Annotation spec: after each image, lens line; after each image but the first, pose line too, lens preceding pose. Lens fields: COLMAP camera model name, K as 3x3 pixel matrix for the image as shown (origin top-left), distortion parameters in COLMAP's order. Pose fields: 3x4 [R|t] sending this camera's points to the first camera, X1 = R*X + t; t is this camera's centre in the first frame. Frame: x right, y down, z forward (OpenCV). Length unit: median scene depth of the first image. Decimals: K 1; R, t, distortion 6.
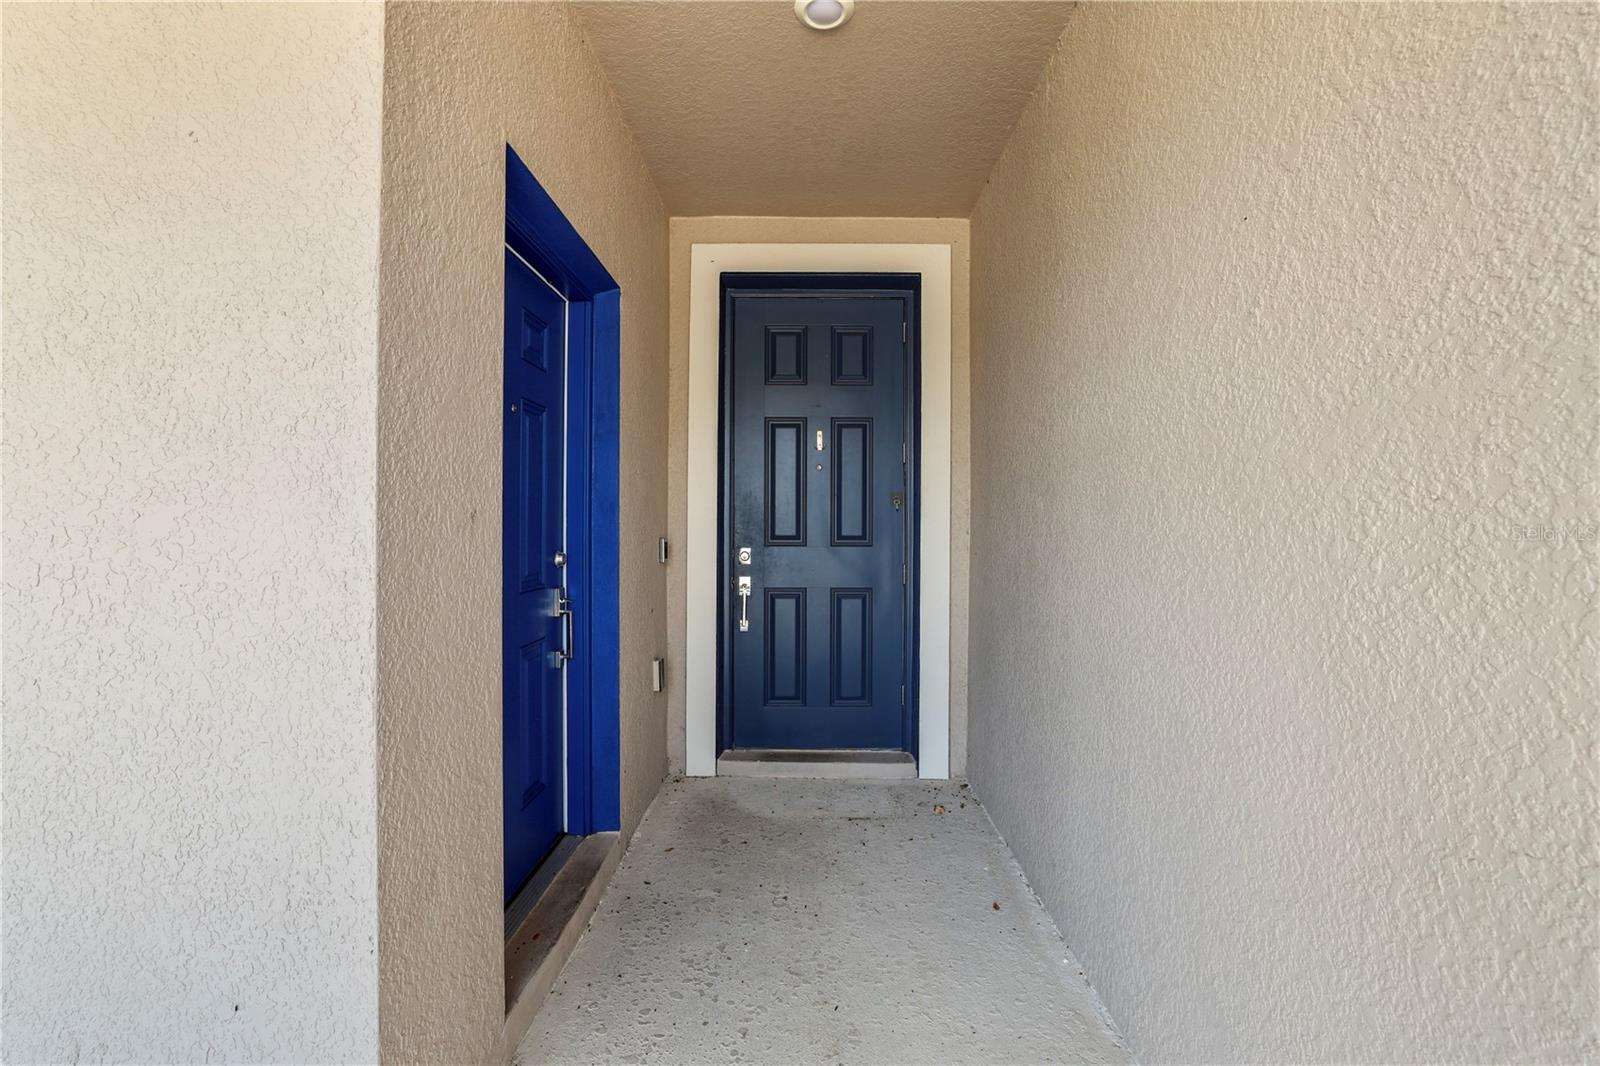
lens RADIAL K [[687.7, 0, 793.8], [0, 687.7, 521.0], [0, 0, 1]] dist [-0.047589, 0.015084]
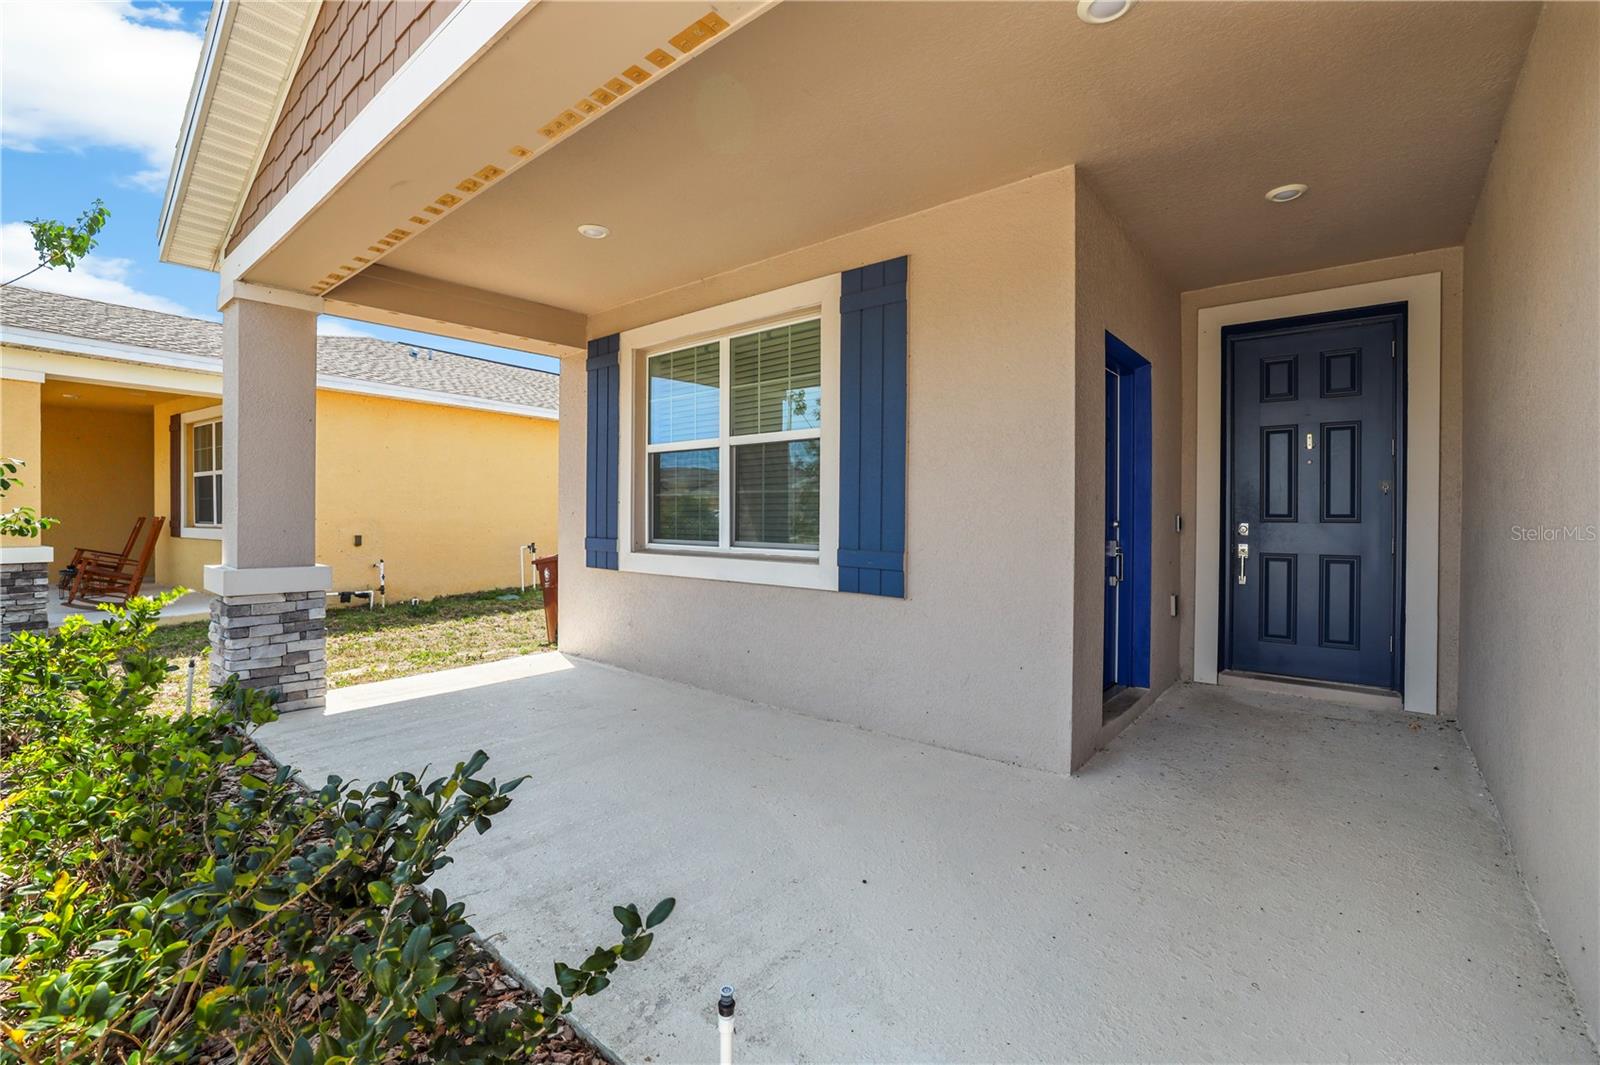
lens RADIAL K [[687.7, 0, 793.8], [0, 687.7, 520.5], [0, 0, 1]] dist [-0.047589, 0.015084]
pose [[0.773580, 0.004522, -0.633683, 0.089110], [0.005371, 0.999892, 0.013691, 0.010445], [0.633676, -0.013995, 0.773472, -0.613239]]
